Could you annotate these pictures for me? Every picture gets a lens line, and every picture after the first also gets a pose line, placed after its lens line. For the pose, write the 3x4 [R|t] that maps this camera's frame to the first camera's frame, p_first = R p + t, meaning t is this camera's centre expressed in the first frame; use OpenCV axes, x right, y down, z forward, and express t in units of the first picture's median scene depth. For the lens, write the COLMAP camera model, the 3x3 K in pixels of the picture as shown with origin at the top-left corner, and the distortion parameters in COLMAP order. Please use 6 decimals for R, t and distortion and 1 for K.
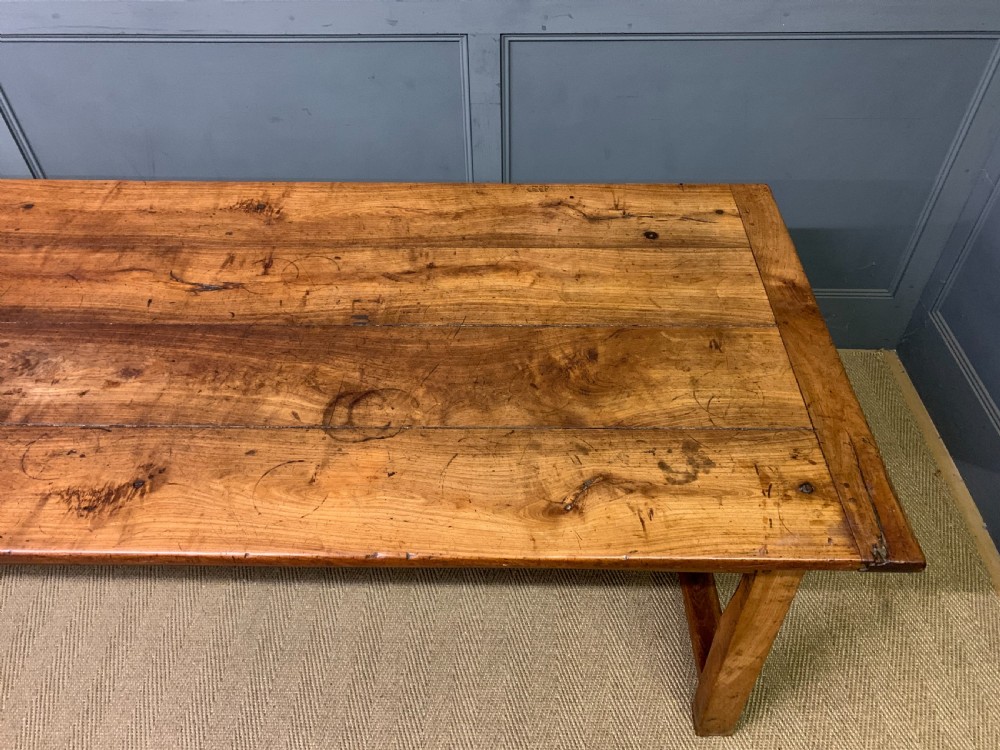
lens RADIAL K [[766.5, 0, 494.0], [0, 766.5, 364.6], [0, 0, 1]] dist [0.080349, -0.101016]
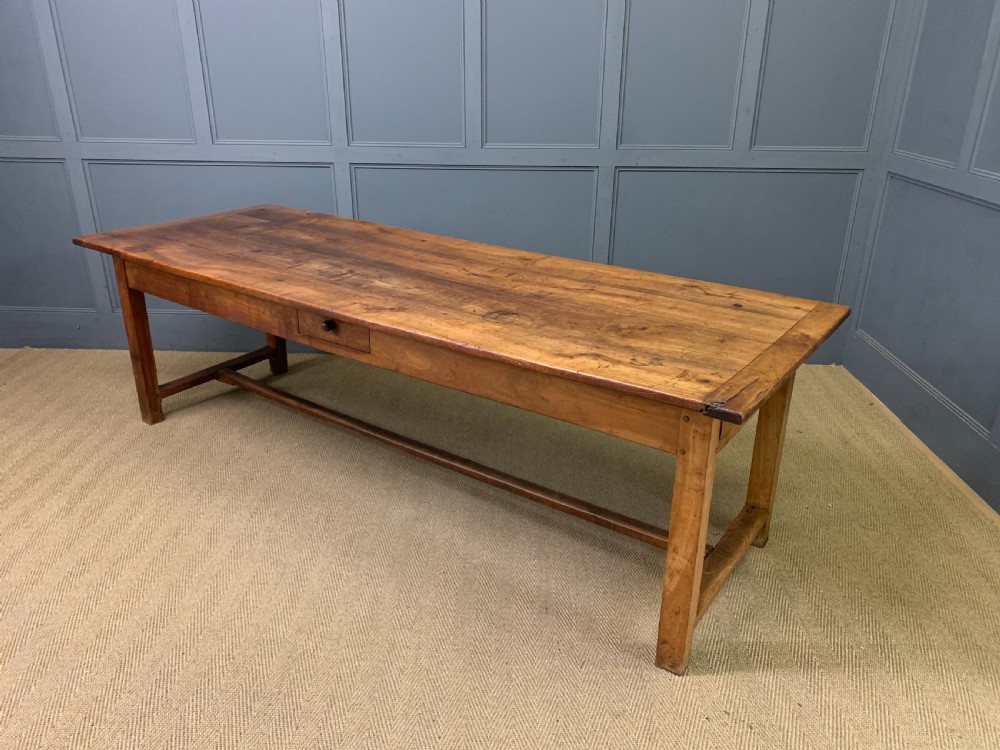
lens RADIAL K [[759.6, 0, 494.3], [0, 759.6, 378.4], [0, 0, 1]] dist [0.121202, -0.207646]
pose [[0.828350, 0.240177, -0.506114, 0.752846], [-0.407732, 0.878022, -0.250664, 0.651414], [0.384176, 0.413996, 0.825237, -0.429162]]
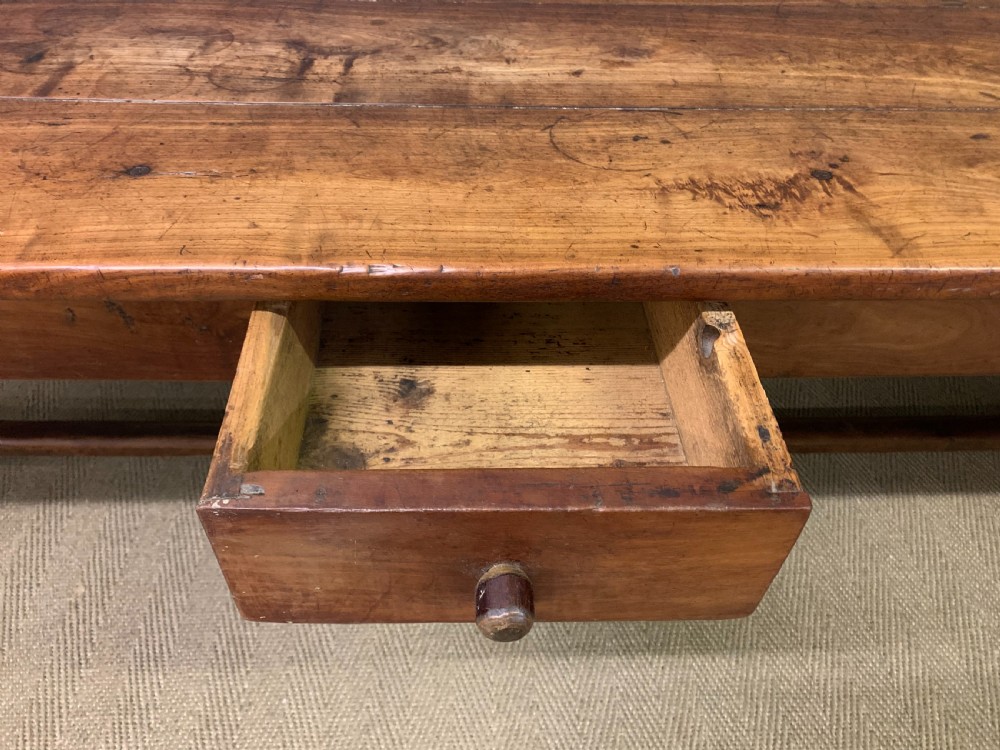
lens RADIAL K [[776.6, 0, 492.4], [0, 776.6, 373.6], [0, 0, 1]] dist [-0.000022, 0.013653]
pose [[0.997045, -0.014569, 0.075430, -0.658575], [0.014844, 0.999885, -0.003090, 0.259769], [-0.075376, 0.004201, 0.997146, 0.479288]]
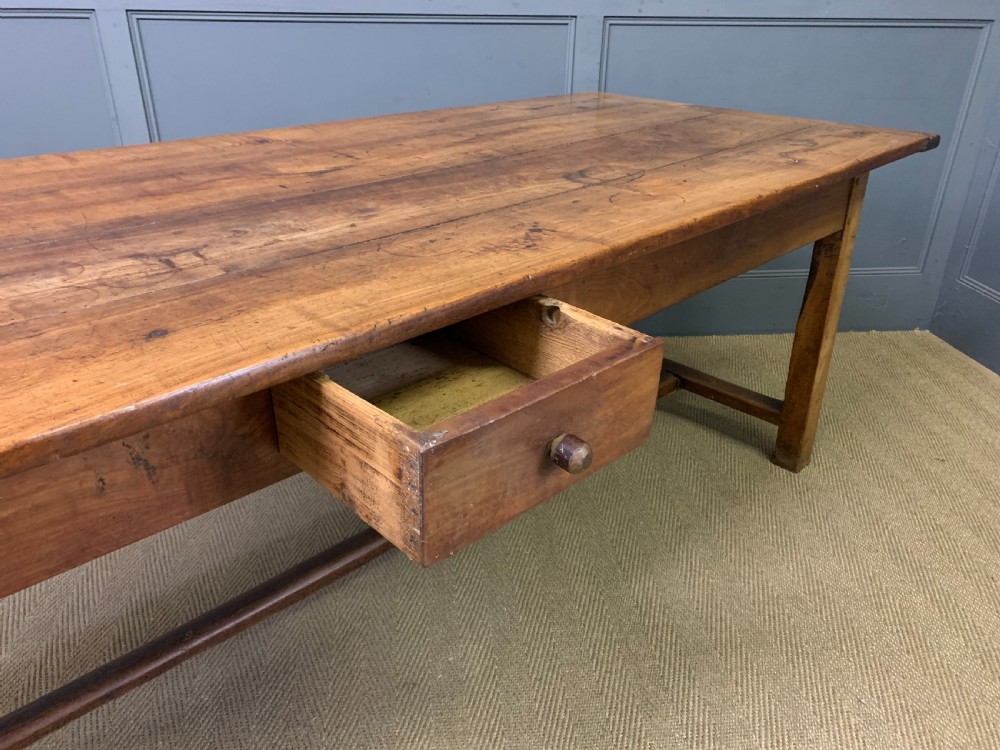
lens RADIAL K [[766.5, 0, 490.1], [0, 766.5, 373.8], [0, 0, 1]] dist [0.068294, -0.076126]
pose [[0.707311, -0.302236, 0.639035, -1.027512], [0.478593, 0.870039, -0.118236, 0.348557], [-0.520250, 0.389468, 0.760036, 0.391986]]
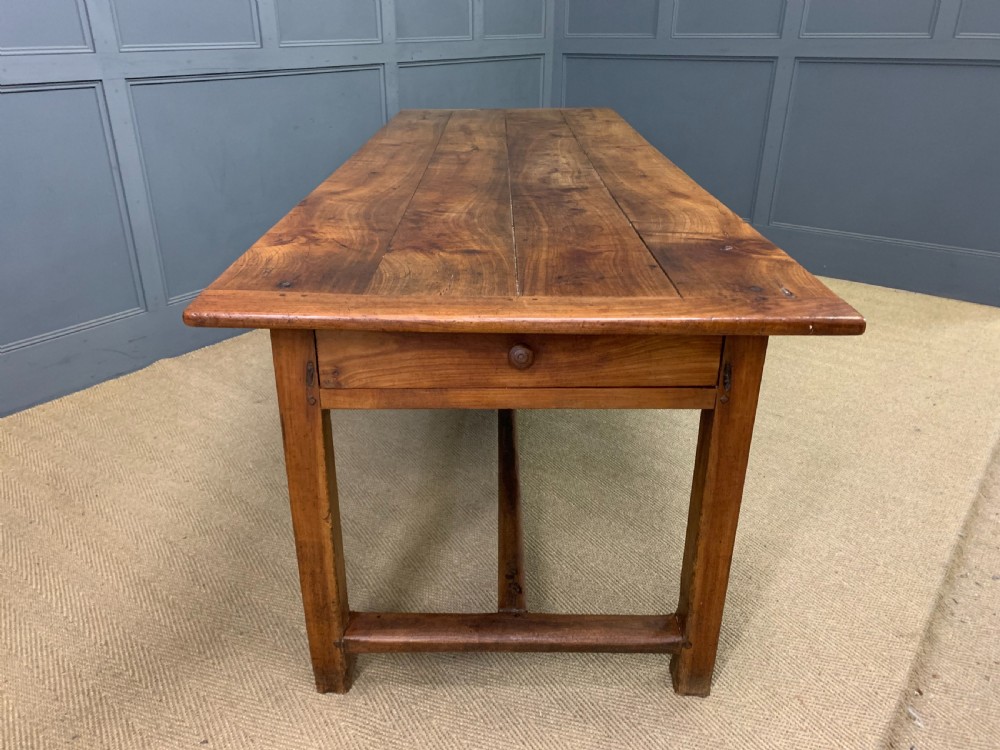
lens RADIAL K [[766.5, 0, 490.1], [0, 766.5, 373.8], [0, 0, 1]] dist [0.068294, -0.076126]
pose [[-0.019720, -0.405645, 0.913818, -2.518246], [0.701945, 0.645236, 0.301569, -0.321556], [-0.711958, 0.647397, 0.272016, 1.001906]]
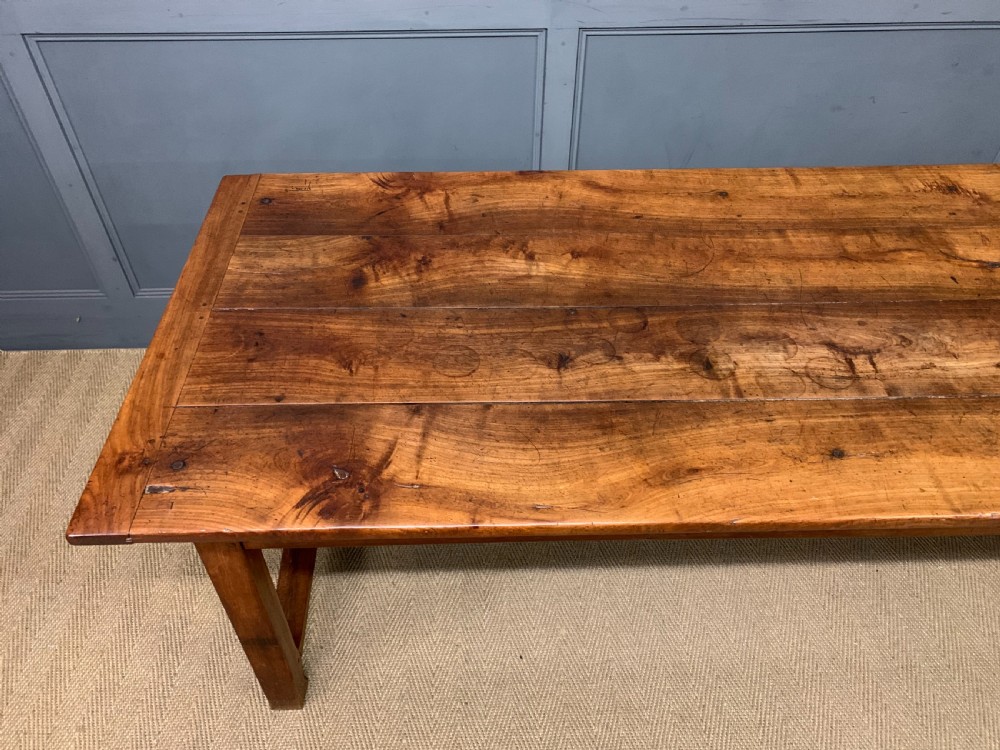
lens RADIAL K [[765.3, 0, 500.1], [0, 765.3, 366.7], [0, 0, 1]] dist [0.060766, -0.058495]
pose [[0.997922, -0.031691, 0.056093, -1.286990], [0.032330, 0.999422, -0.010507, 0.029364], [-0.055728, 0.012299, 0.998370, 0.023817]]
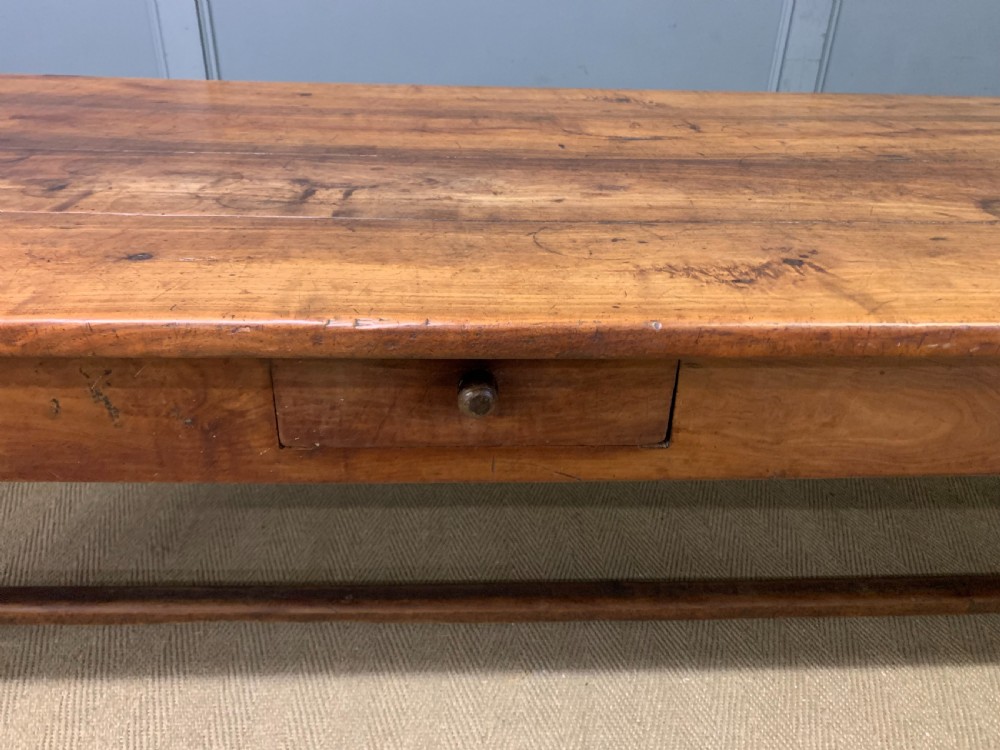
lens RADIAL K [[775.4, 0, 495.1], [0, 775.4, 377.1], [0, 0, 1]] dist [0.020370, -0.018753]
pose [[0.996574, 0.000314, 0.082709, -0.651974], [0.022547, 0.961090, -0.275313, 0.342130], [-0.079577, 0.276234, 0.957790, 0.494776]]
